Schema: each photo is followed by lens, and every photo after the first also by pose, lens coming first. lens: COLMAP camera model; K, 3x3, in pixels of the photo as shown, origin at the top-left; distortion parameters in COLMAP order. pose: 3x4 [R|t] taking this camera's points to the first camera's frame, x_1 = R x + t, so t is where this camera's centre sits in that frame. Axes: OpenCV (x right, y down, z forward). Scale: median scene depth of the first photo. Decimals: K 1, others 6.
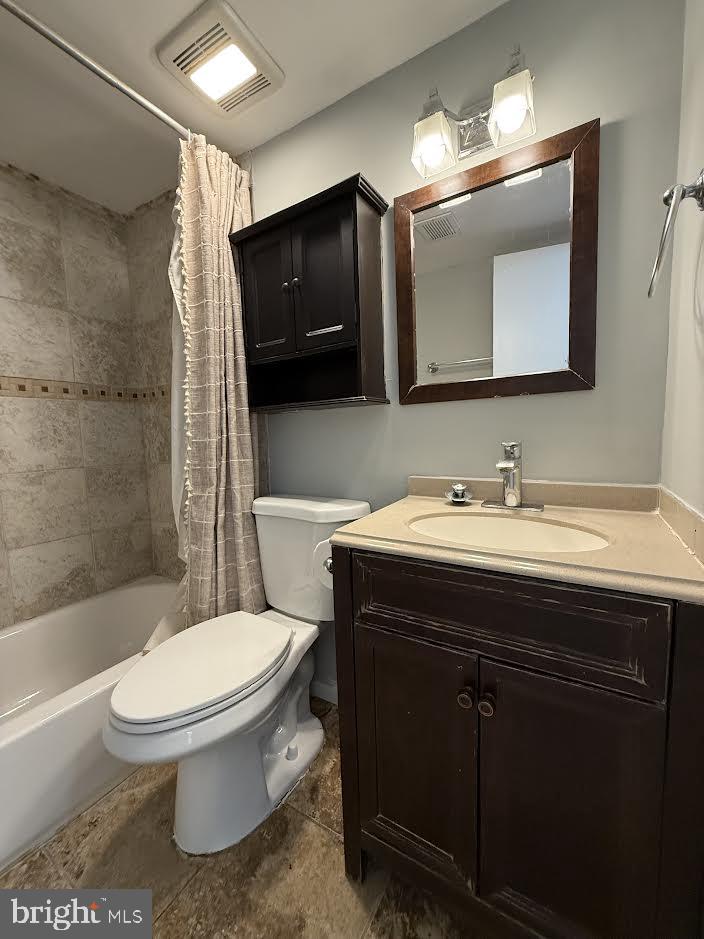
lens RADIAL K [[377.1, 0, 352.0], [0, 377.1, 469.5], [0, 0, 1]] dist [0.001130, -0.000289]
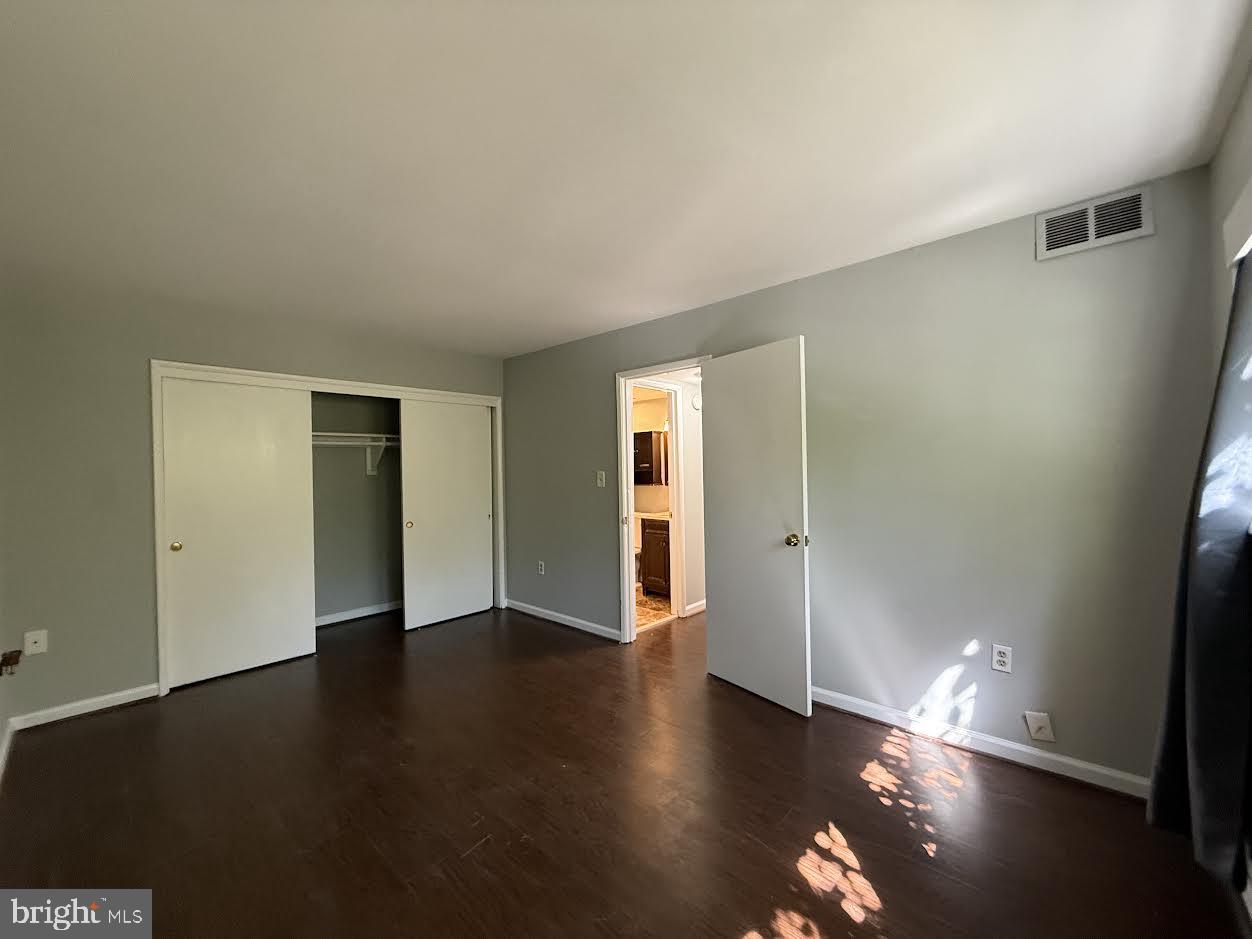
lens RADIAL K [[502.8, 0, 626.0], [0, 502.8, 469.5], [0, 0, 1]] dist [0.001130, -0.000289]
pose [[0.984003, 0.010278, -0.177858, 0.608900], [-0.027444, 0.995163, -0.094325, 0.132072], [0.176028, 0.097697, 0.979525, -3.737186]]
